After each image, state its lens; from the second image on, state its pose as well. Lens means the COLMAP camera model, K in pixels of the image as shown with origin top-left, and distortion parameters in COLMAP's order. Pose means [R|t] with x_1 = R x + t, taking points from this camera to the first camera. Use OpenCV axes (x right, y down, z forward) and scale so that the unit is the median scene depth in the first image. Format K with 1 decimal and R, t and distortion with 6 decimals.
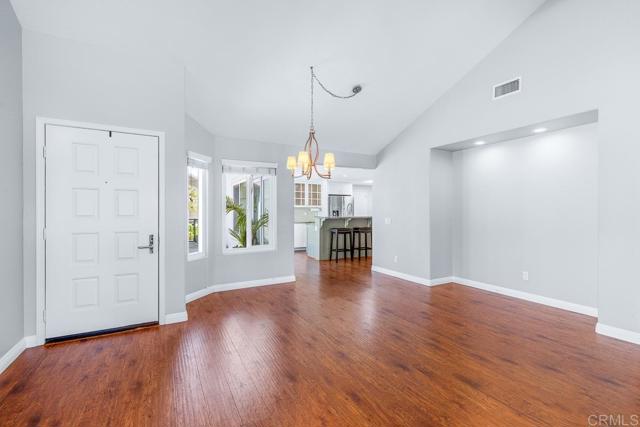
lens RADIAL K [[284.1, 0, 321.5], [0, 284.1, 212.1], [0, 0, 1]] dist [-0.000166, -0.000171]
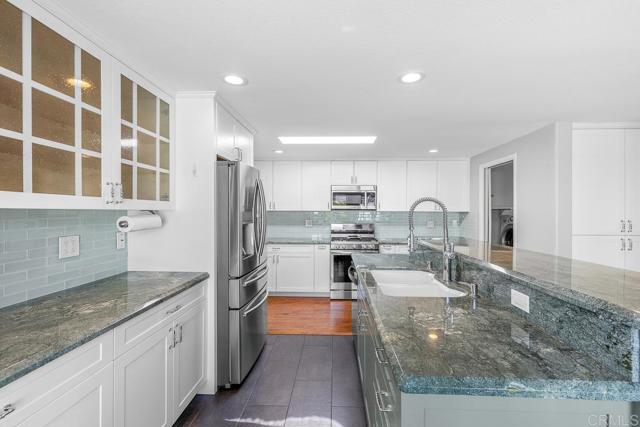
lens RADIAL K [[284.1, 0, 321.5], [0, 284.1, 212.1], [0, 0, 1]] dist [-0.000166, -0.000171]
pose [[0.528672, 0.001588, 0.848825, -0.127023], [-0.004397, 0.999990, 0.000868, -0.015930], [-0.848815, -0.004192, 0.528673, 0.804507]]
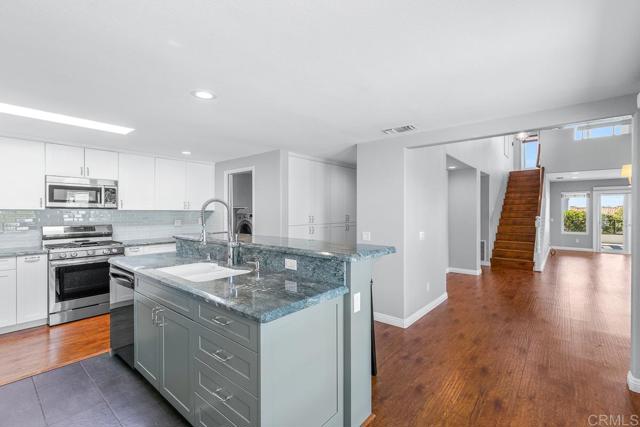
lens RADIAL K [[284.1, 0, 321.5], [0, 284.1, 212.1], [0, 0, 1]] dist [-0.000166, -0.000171]
pose [[-0.349364, -0.002173, 0.936985, -0.173081], [-0.001509, 0.999997, 0.001757, -0.015461], [-0.936986, -0.000800, -0.349366, 0.845811]]
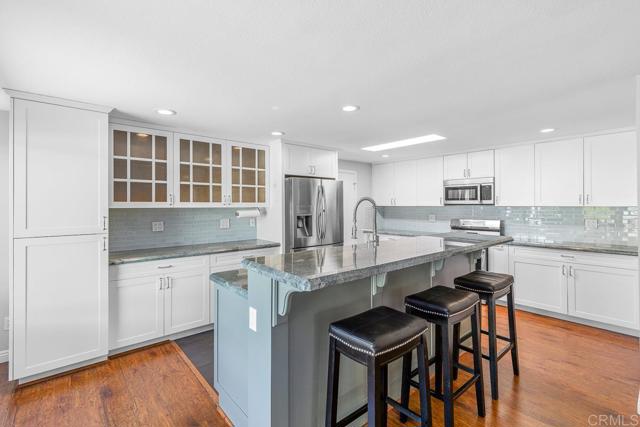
lens RADIAL K [[297.6, 0, 320.8], [0, 297.6, 204.2], [0, 0, 1]] dist [0.001707, 0.000066]
pose [[0.978790, -0.001155, 0.204862, -0.011150], [0.001777, 0.999994, -0.002852, -0.019817], [-0.204857, 0.003155, 0.978787, 0.585502]]
